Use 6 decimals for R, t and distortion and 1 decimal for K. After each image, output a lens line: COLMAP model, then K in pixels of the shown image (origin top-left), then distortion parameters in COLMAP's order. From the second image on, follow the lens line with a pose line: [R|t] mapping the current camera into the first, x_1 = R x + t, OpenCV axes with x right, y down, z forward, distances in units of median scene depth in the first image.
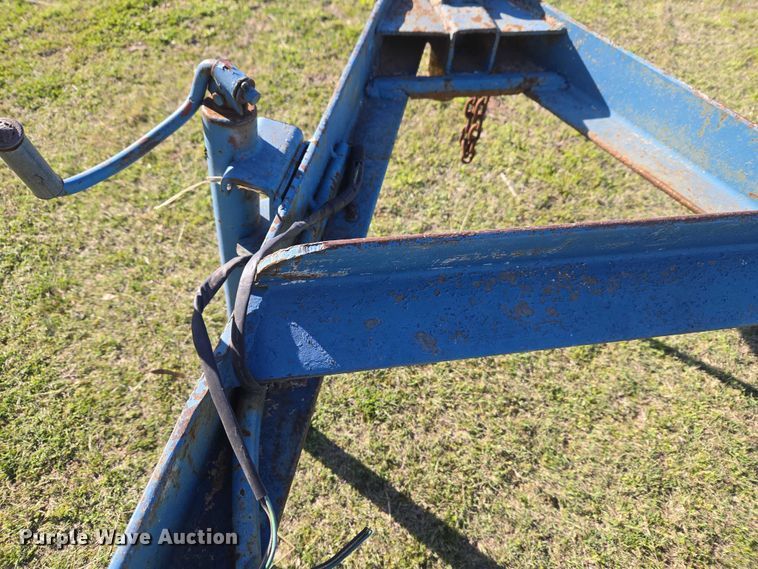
lens RADIAL K [[504.0, 0, 372.9], [0, 504.0, 285.6], [0, 0, 1]] dist [0.063699, -0.058045]
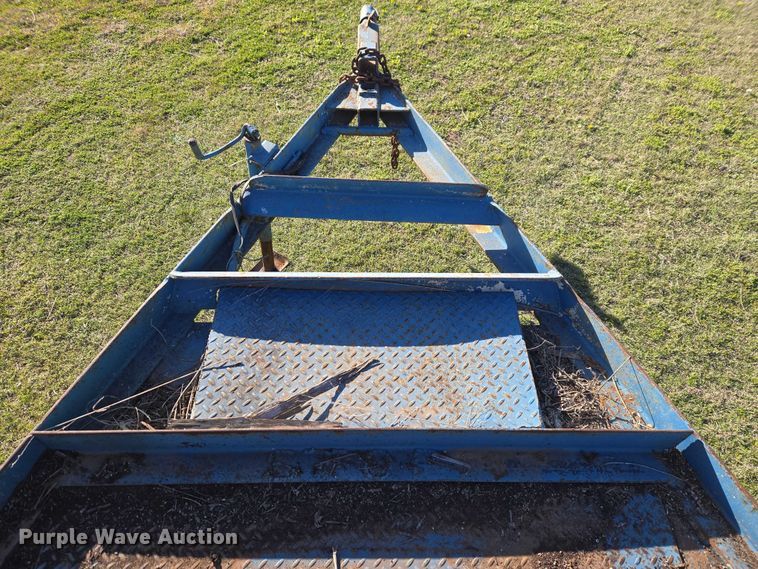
lens RADIAL K [[504.0, 0, 372.9], [0, 504.0, 285.6], [0, 0, 1]] dist [0.063699, -0.058045]
pose [[0.977839, 0.119246, -0.172082, 0.507851], [-0.123008, 0.992341, -0.011326, 0.237484], [0.169413, 0.032242, 0.985018, -0.906191]]
